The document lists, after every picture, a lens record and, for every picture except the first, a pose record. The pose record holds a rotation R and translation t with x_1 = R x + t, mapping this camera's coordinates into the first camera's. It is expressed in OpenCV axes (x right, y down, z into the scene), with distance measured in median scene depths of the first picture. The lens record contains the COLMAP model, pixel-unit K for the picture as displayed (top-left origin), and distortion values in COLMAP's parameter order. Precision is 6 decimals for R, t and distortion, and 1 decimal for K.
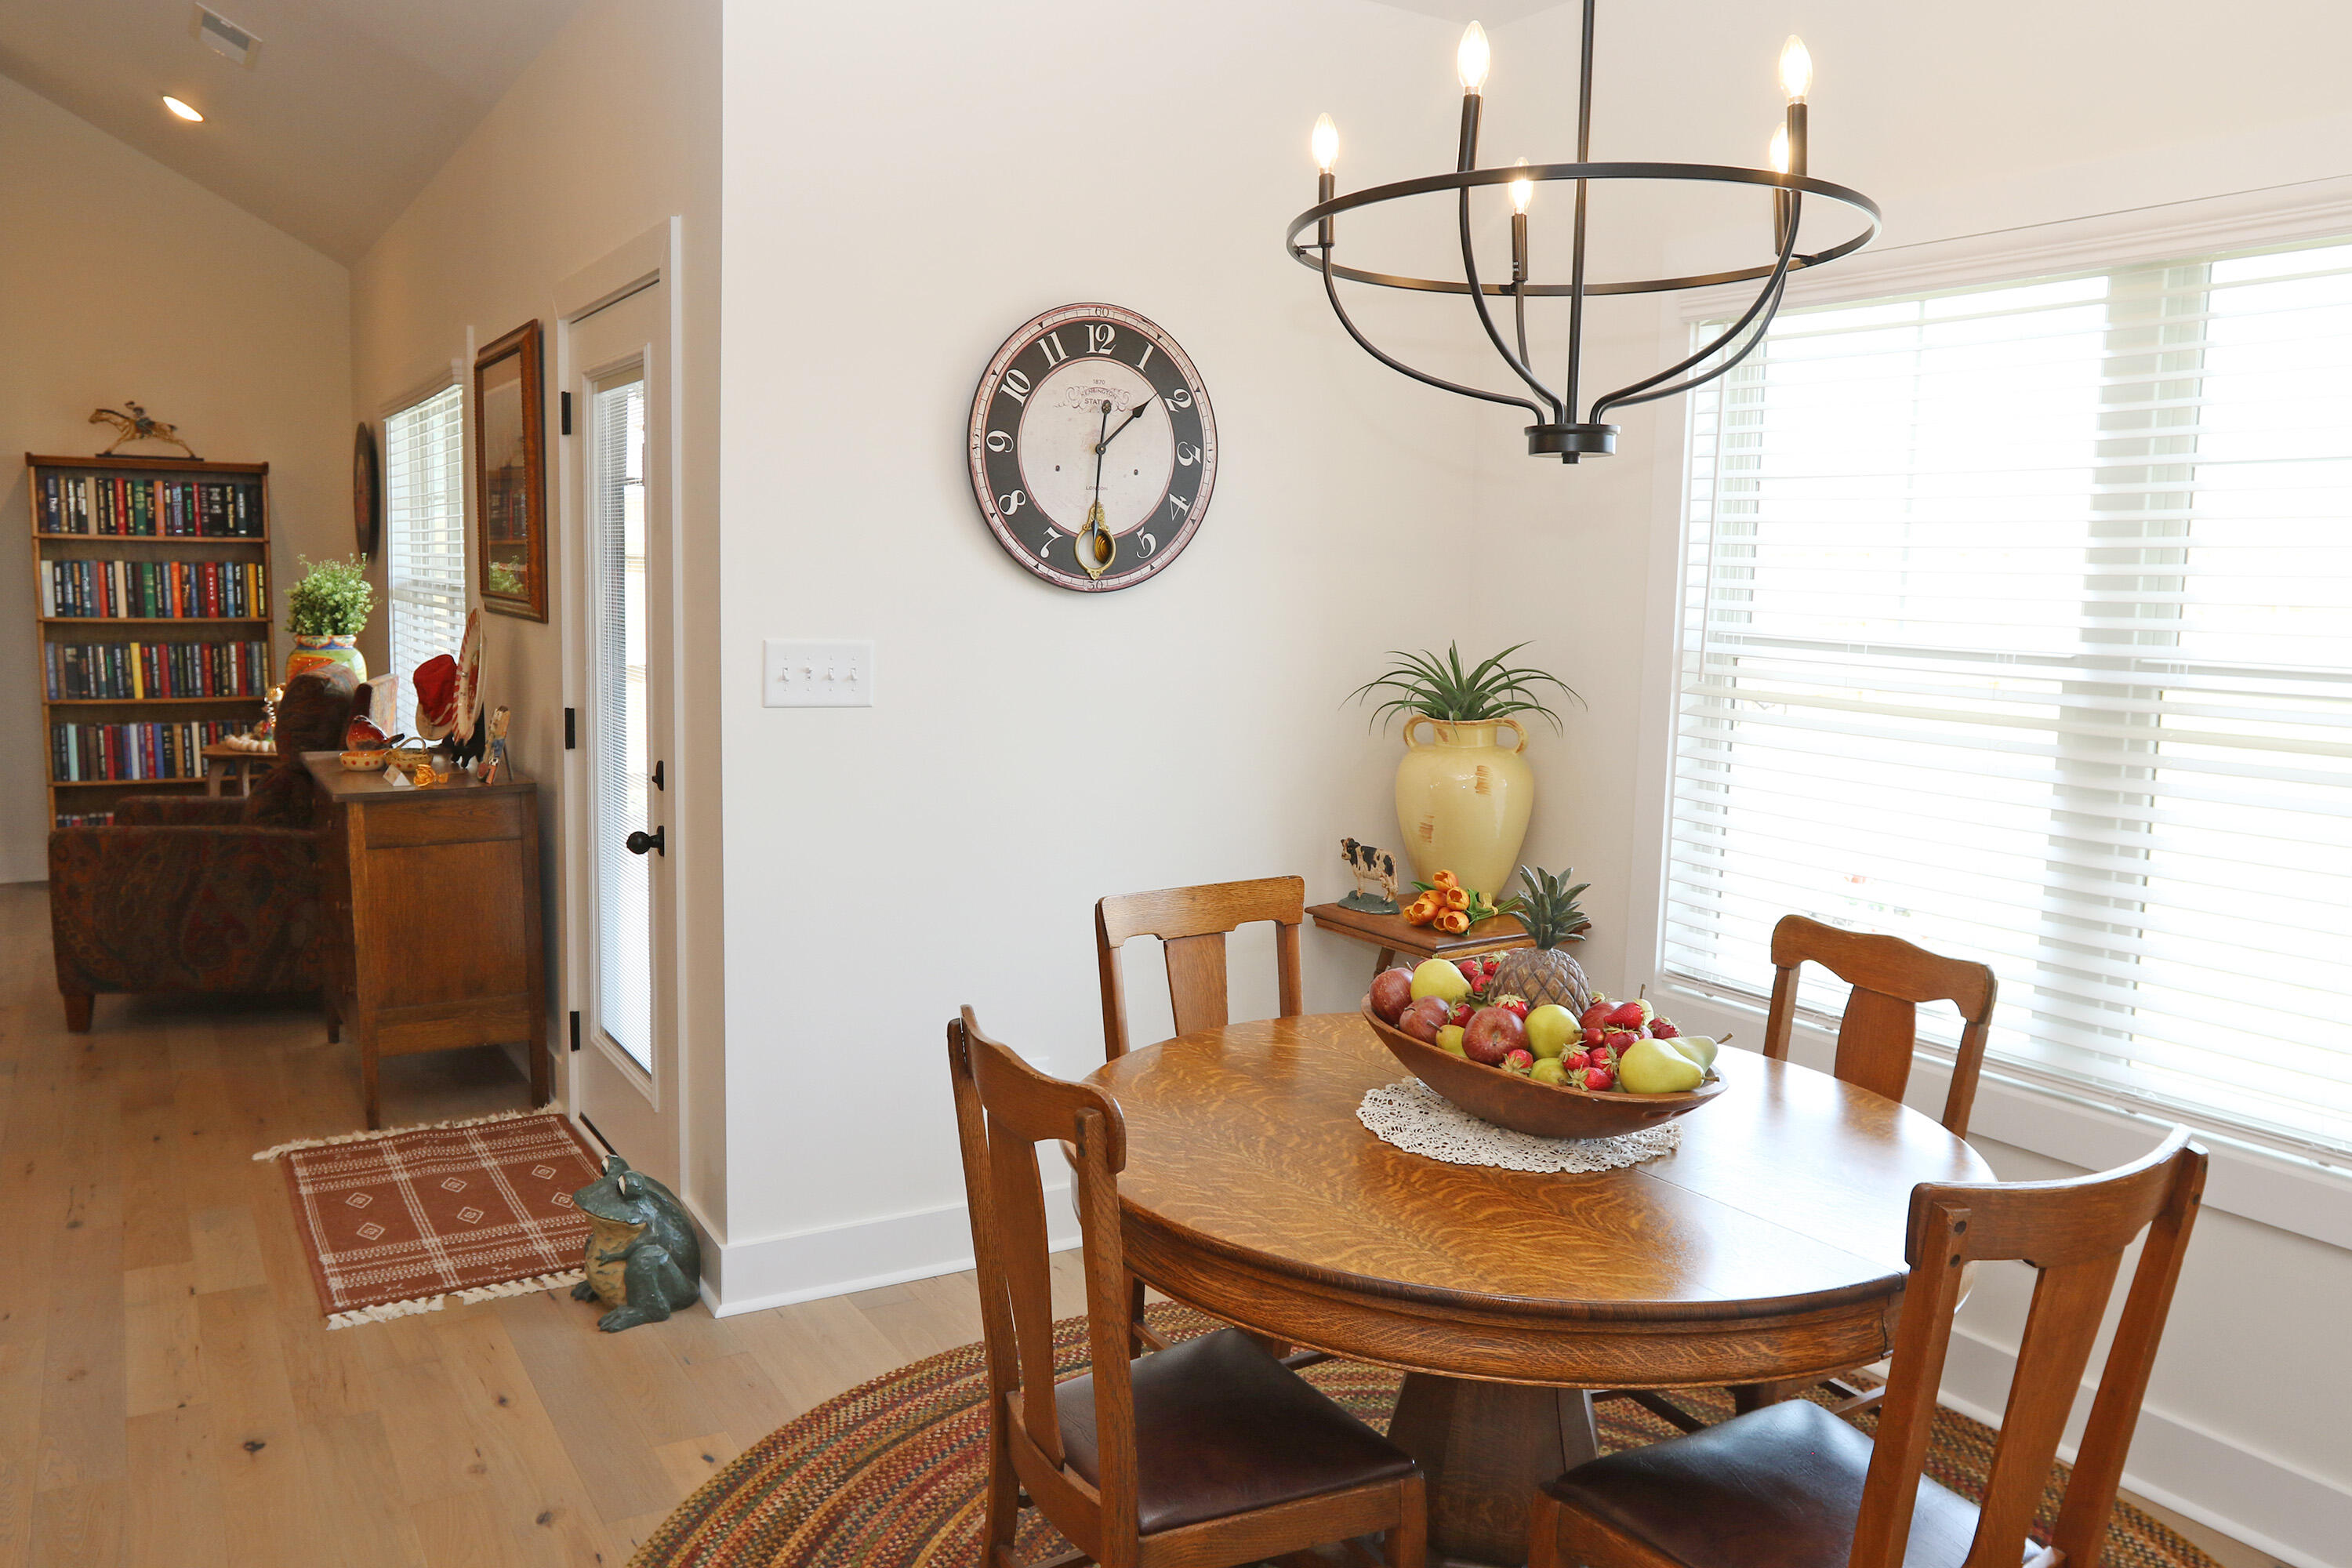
lens RADIAL K [[1815.9, 0, 1176.0], [0, 1815.9, 784.0], [0, 0, 1]] dist [-0.082109, 0.070062]
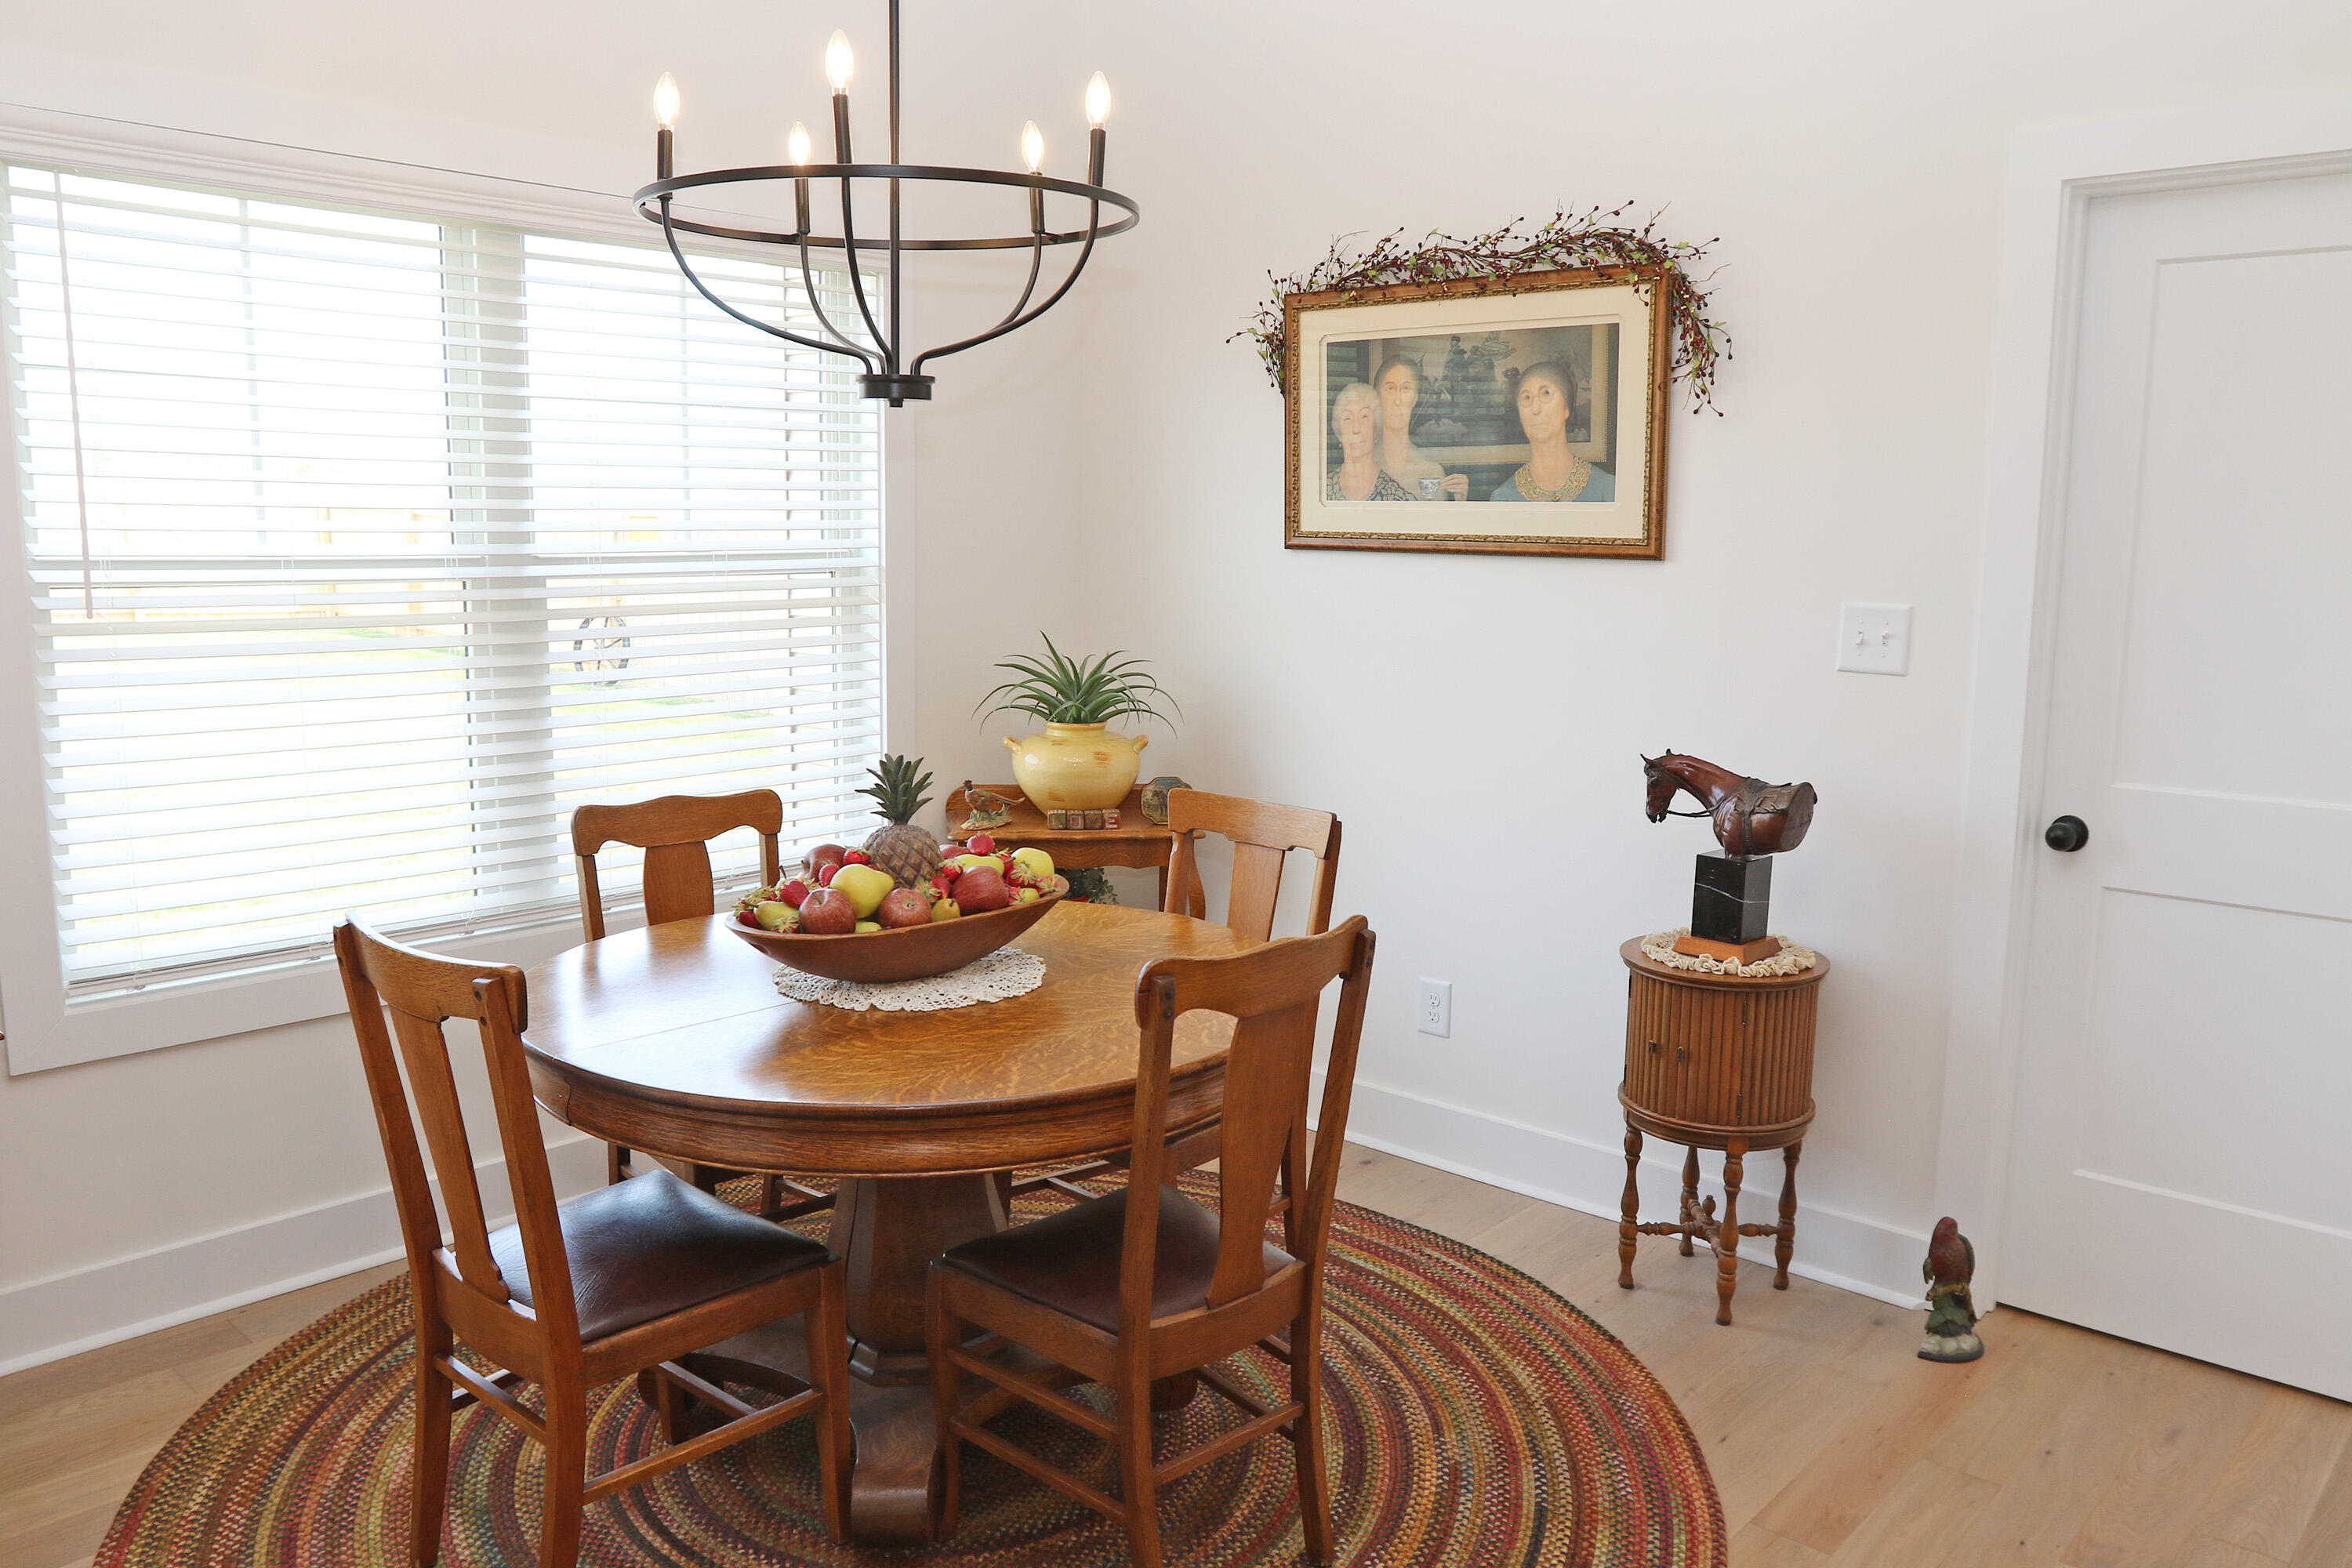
lens RADIAL K [[1815.9, 0, 1176.0], [0, 1815.9, 784.0], [0, 0, 1]] dist [-0.082109, 0.070062]
pose [[-0.311978, -0.165763, 0.935517, -1.646396], [0.086886, 0.975558, 0.201833, -0.270653], [-0.946108, 0.144251, -0.289950, 2.036642]]
